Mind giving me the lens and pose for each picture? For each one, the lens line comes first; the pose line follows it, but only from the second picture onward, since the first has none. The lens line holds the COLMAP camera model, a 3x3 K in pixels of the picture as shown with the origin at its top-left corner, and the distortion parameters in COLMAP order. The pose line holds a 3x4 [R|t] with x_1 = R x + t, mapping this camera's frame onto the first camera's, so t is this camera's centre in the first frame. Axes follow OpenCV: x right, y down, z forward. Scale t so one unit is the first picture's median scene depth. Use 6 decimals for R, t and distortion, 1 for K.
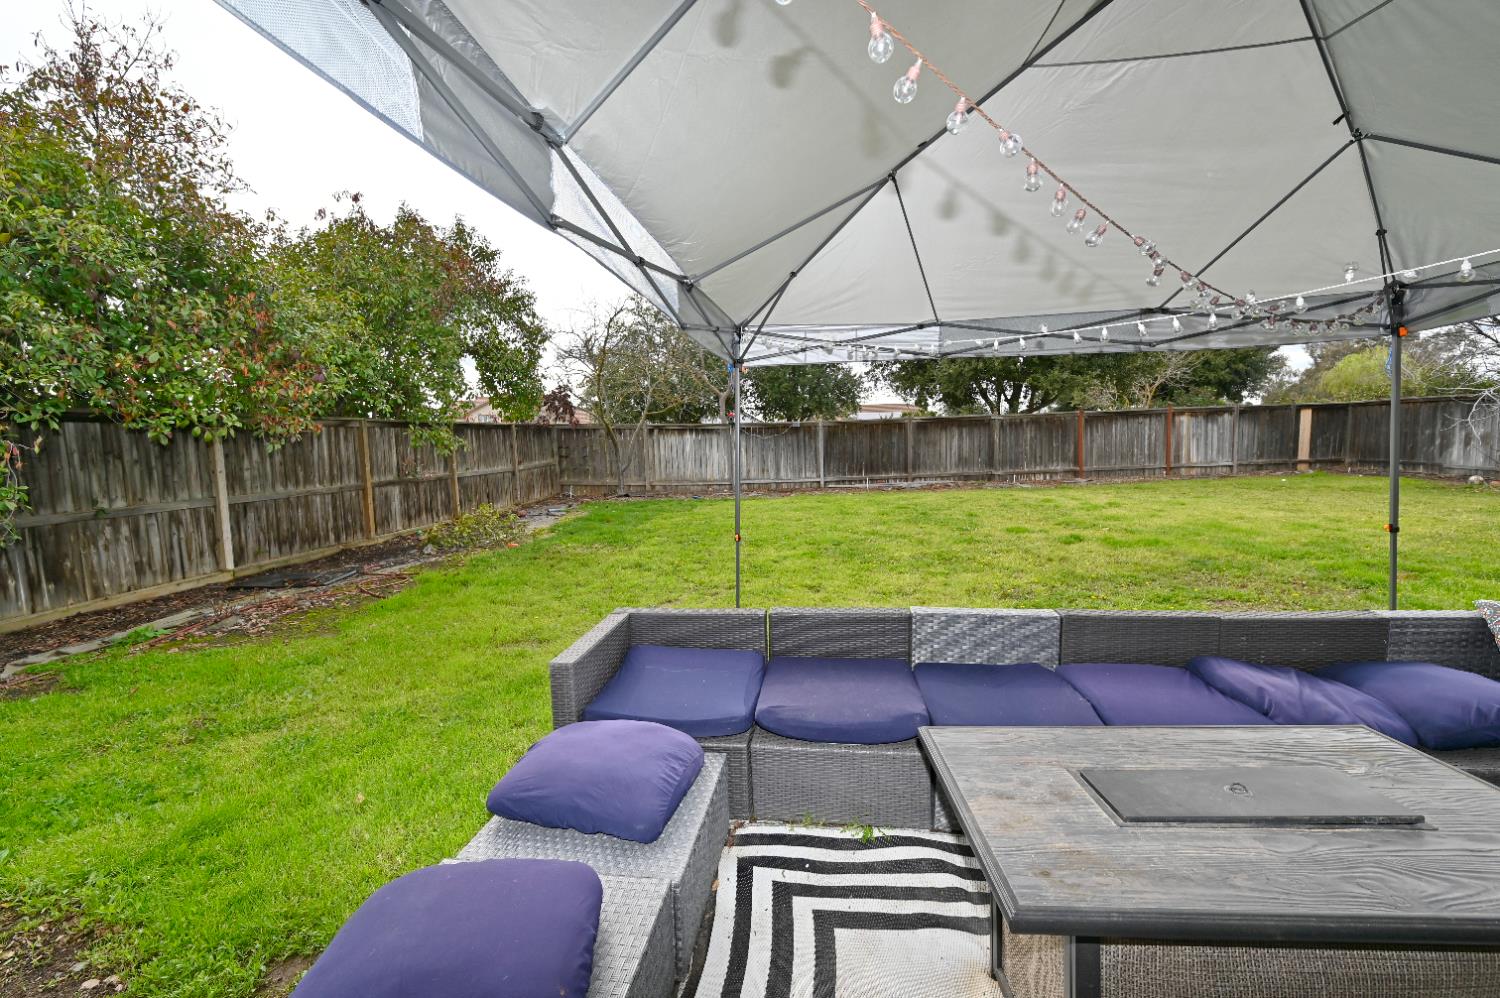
lens RADIAL K [[619.2, 0, 753.7], [0, 619.2, 494.8], [0, 0, 1]] dist [0.000124, -0.000693]
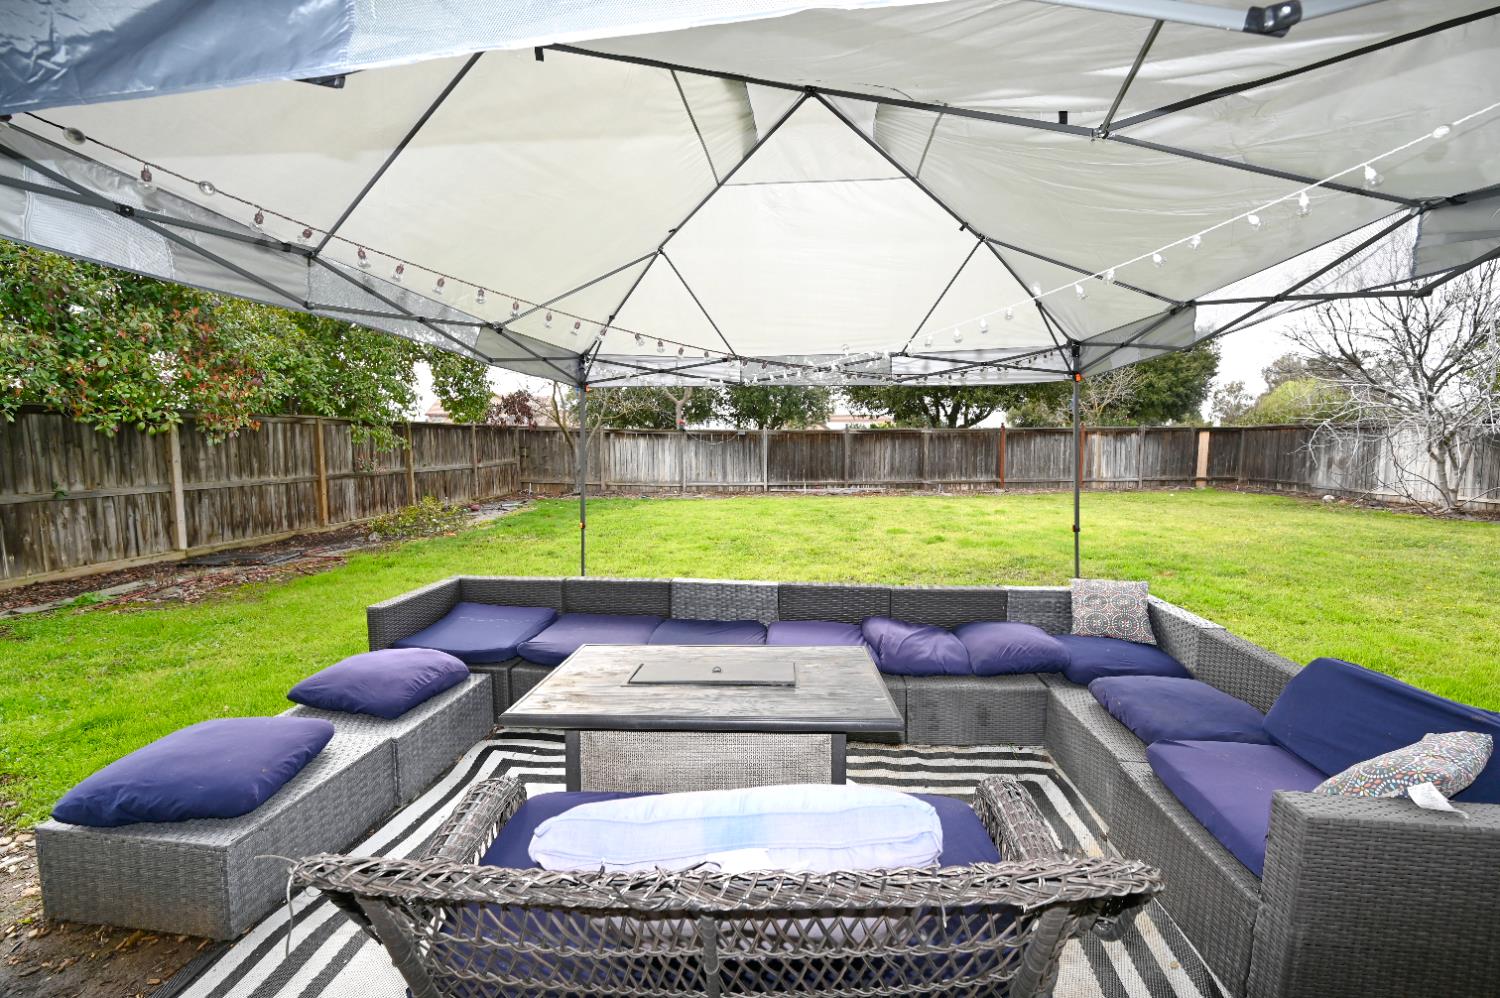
lens RADIAL K [[593.7, 0, 751.4], [0, 593.7, 496.6], [0, 0, 1]] dist [-0.001581, 0.000333]
pose [[0.999213, 0.025207, 0.030623, 0.143303], [-0.025124, 0.999680, -0.003106, 0.003549], [-0.030692, 0.002334, 0.999526, -0.100256]]
